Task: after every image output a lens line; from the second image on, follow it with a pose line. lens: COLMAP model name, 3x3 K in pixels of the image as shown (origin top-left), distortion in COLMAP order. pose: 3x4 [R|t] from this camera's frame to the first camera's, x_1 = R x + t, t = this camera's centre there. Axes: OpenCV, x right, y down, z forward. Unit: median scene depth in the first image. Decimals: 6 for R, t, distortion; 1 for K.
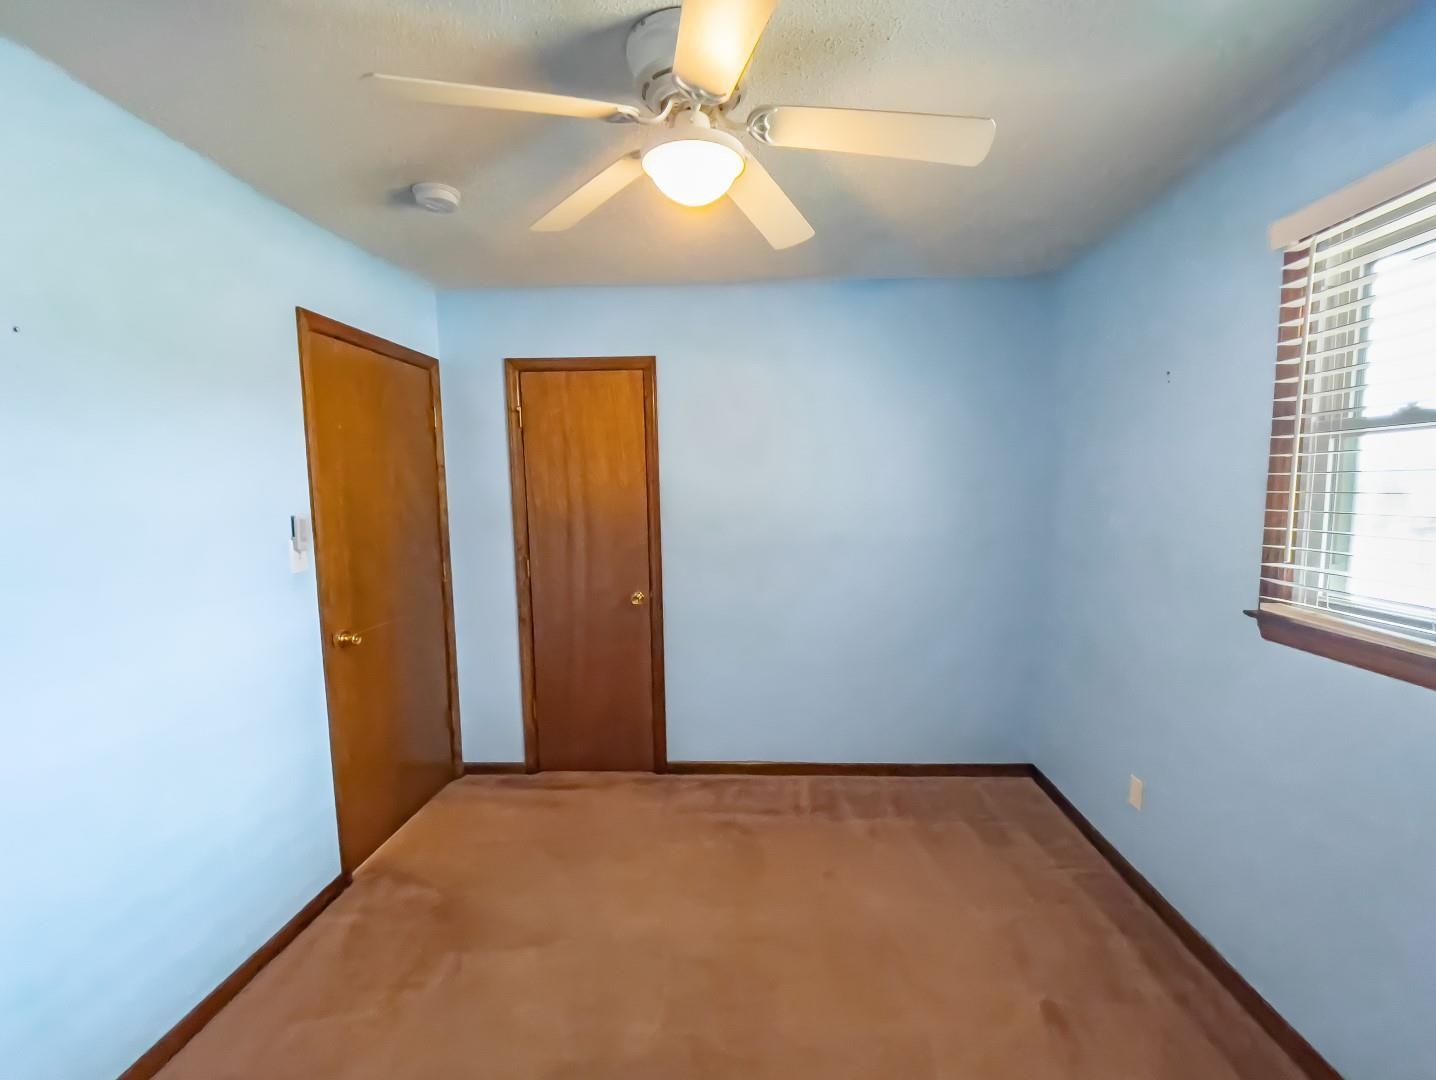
lens RADIAL K [[575.8, 0, 720.1], [0, 575.8, 550.4], [0, 0, 1]] dist [-0.000898, -0.000076]
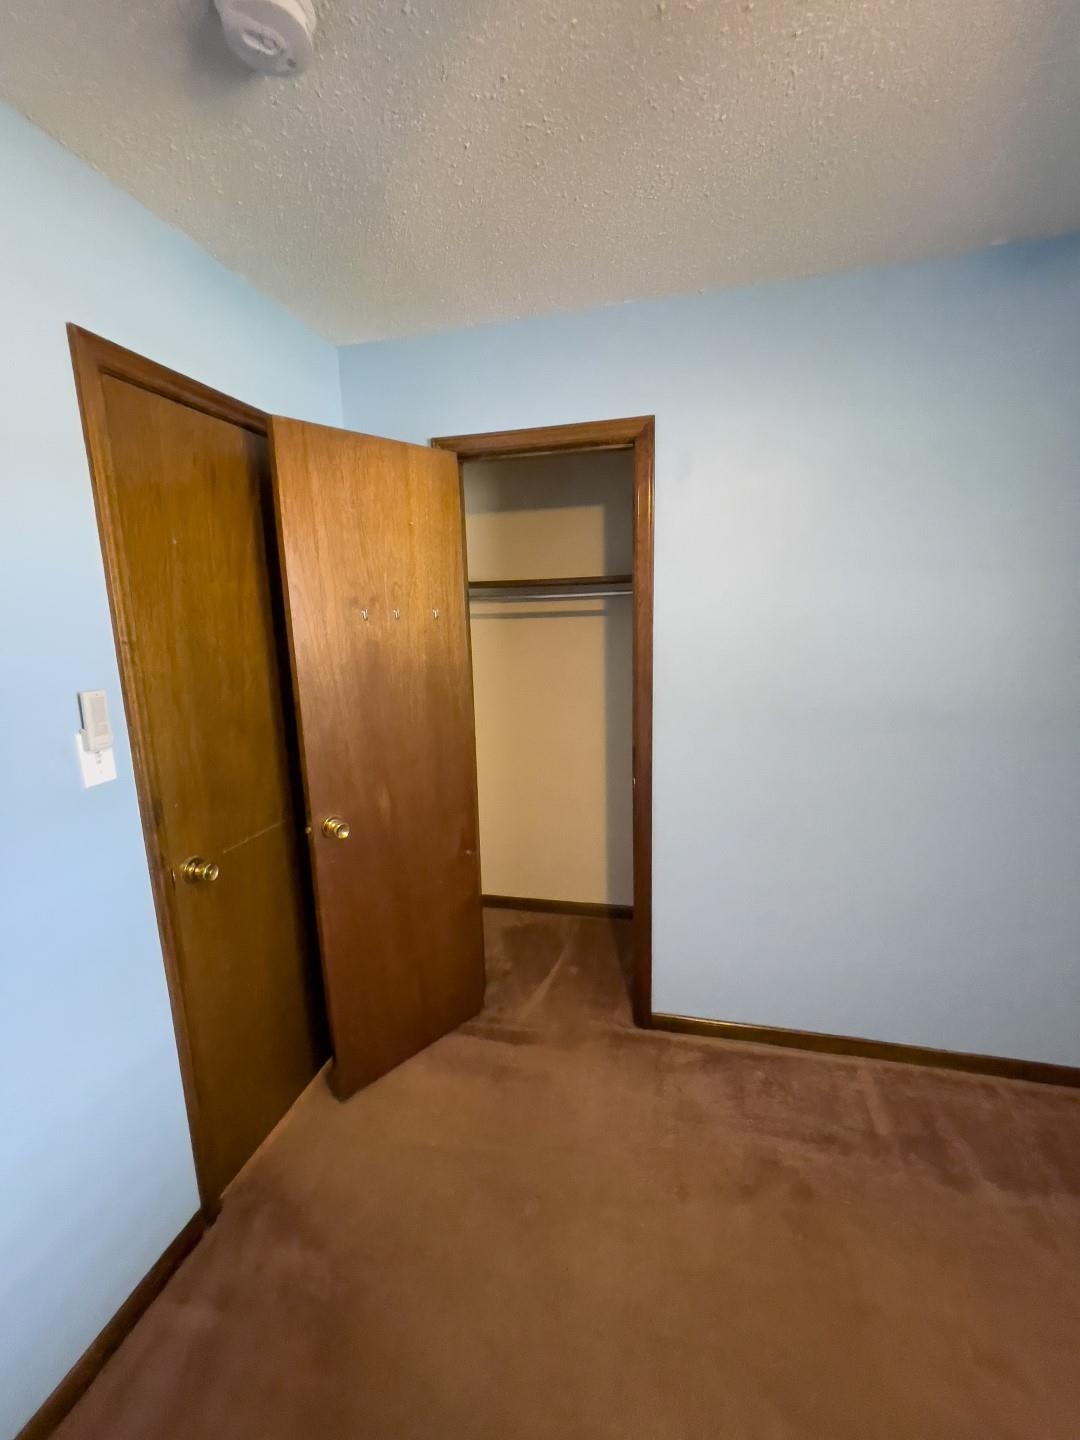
lens RADIAL K [[577.4, 0, 534.1], [0, 577.4, 713.0], [0, 0, 1]] dist [-0.000898, -0.000076]
pose [[0.977853, 0.021102, -0.208226, -0.136779], [-0.006110, 0.997358, 0.072382, -0.073641], [0.209204, -0.069507, 0.975399, 0.439924]]
